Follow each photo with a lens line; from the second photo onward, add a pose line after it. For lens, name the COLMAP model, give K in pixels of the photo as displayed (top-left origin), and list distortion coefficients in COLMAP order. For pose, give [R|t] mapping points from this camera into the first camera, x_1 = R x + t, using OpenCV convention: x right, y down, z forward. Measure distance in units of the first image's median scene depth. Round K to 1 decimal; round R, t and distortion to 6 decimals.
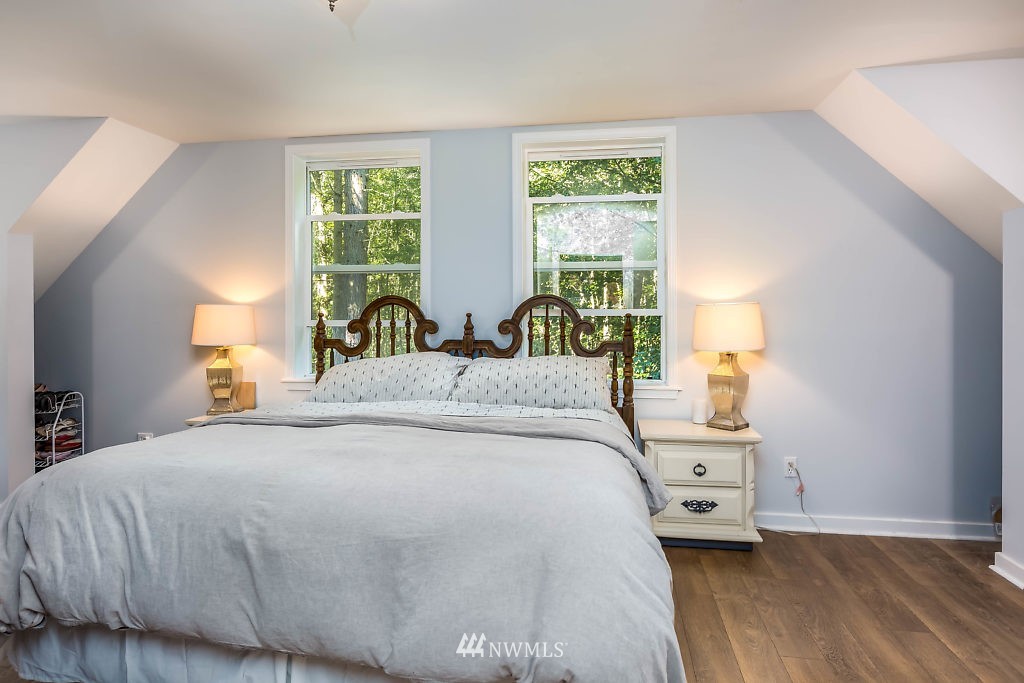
lens RADIAL K [[631.1, 0, 514.9], [0, 631.1, 335.3], [0, 0, 1]] dist [-0.004198, -0.002348]
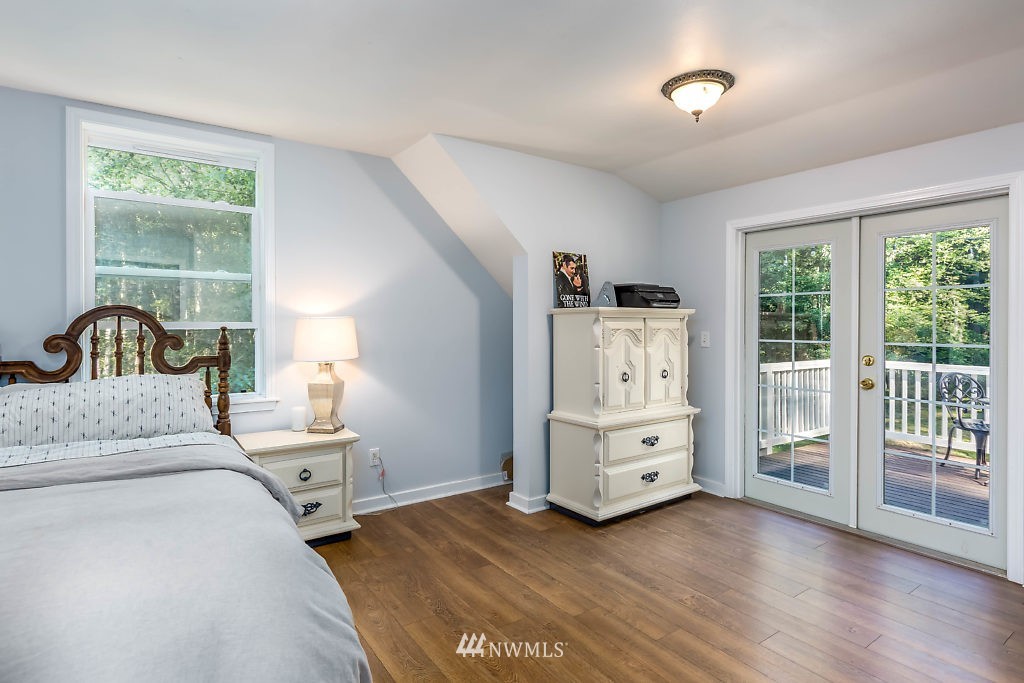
lens RADIAL K [[531.2, 0, 512.7], [0, 531.2, 333.1], [0, 0, 1]] dist [-0.000861, 0.000264]
pose [[0.713163, -0.009701, 0.700931, -0.078410], [0.023902, 0.999659, -0.010484, -0.006086], [-0.700590, 0.024231, 0.713152, 0.116911]]
